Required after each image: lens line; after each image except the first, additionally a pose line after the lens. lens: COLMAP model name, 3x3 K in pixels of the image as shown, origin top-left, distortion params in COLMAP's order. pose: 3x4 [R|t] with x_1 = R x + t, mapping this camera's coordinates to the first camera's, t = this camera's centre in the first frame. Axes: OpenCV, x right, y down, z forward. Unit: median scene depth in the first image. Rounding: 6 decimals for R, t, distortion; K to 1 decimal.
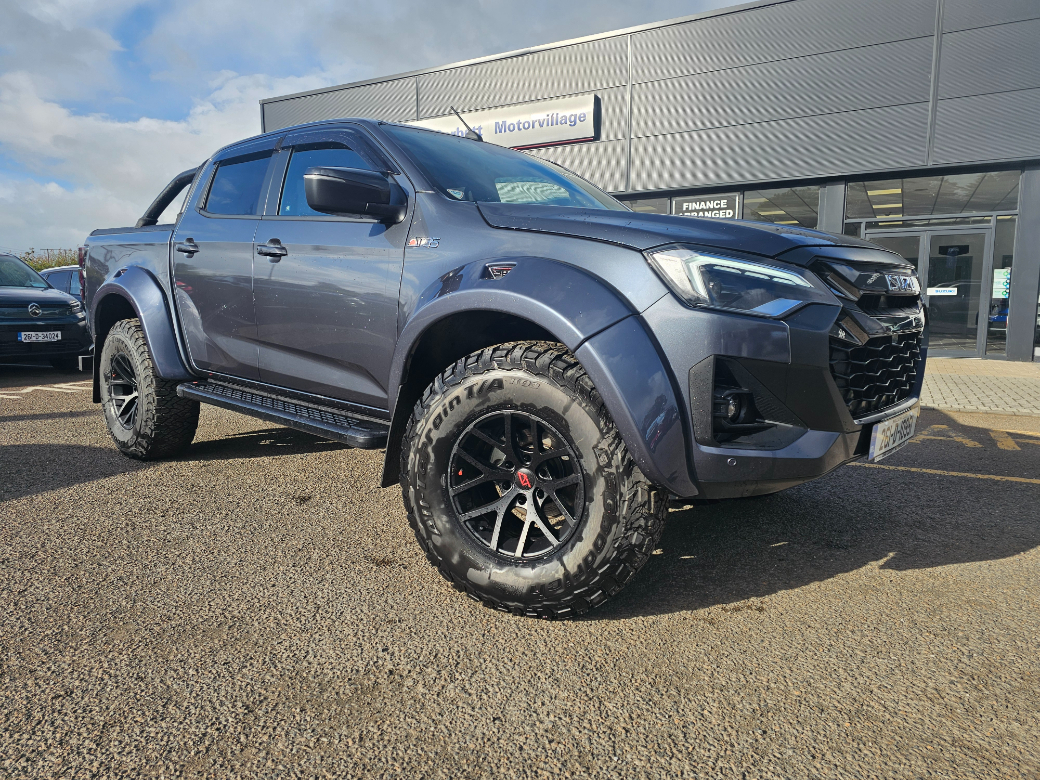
lens RADIAL K [[682.8, 0, 513.5], [0, 682.8, 384.4], [0, 0, 1]] dist [0.068282, -0.053183]
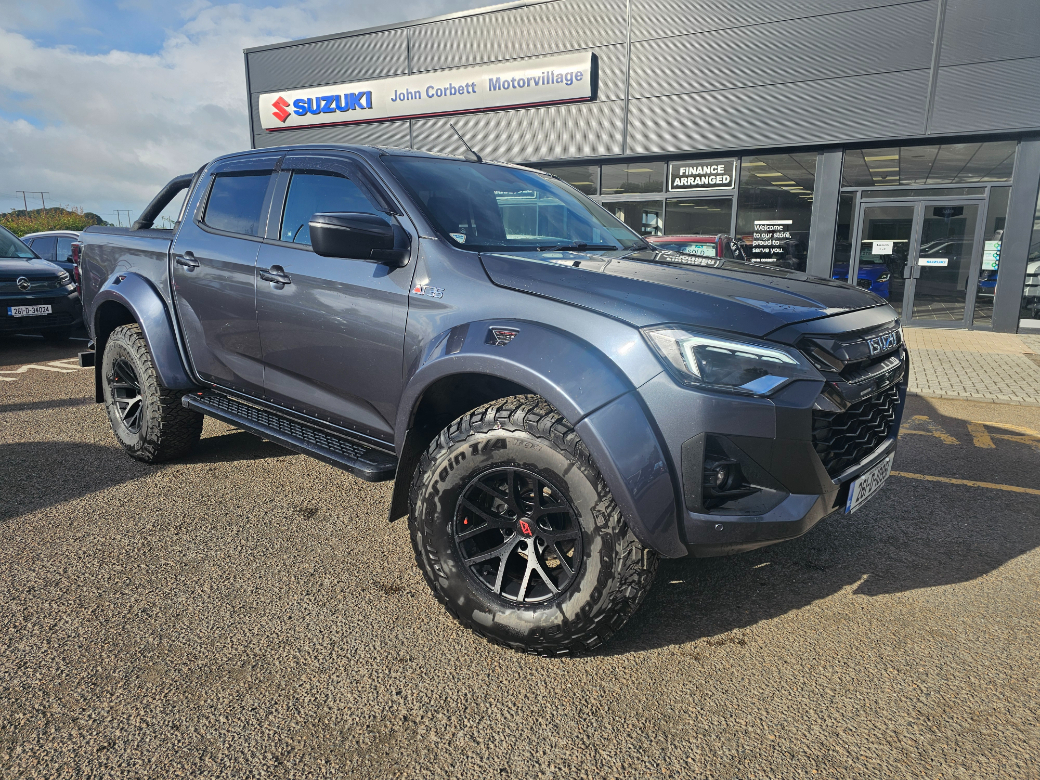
lens RADIAL K [[684.4, 0, 520.0], [0, 684.4, 390.0], [0, 0, 1]] dist [0.065129, -0.051326]
pose [[0.999802, 0.000525, 0.019895, -0.014622], [-0.002168, 0.996576, 0.082652, -0.161865], [-0.019783, -0.082679, 0.996380, -0.047372]]
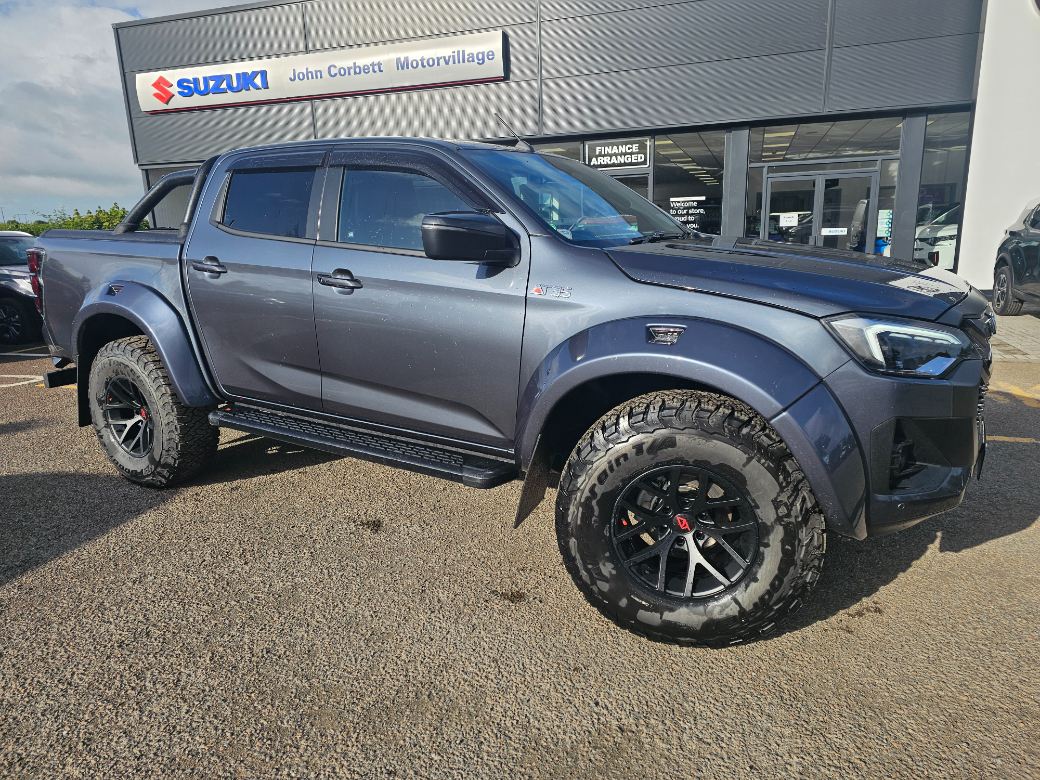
lens RADIAL K [[682.8, 0, 513.5], [0, 682.8, 384.4], [0, 0, 1]] dist [0.068282, -0.053183]
pose [[0.982815, -0.070702, 0.170515, -0.408166], [0.052771, 0.992804, 0.107492, -0.202947], [-0.176888, -0.096647, 0.979474, 0.018422]]
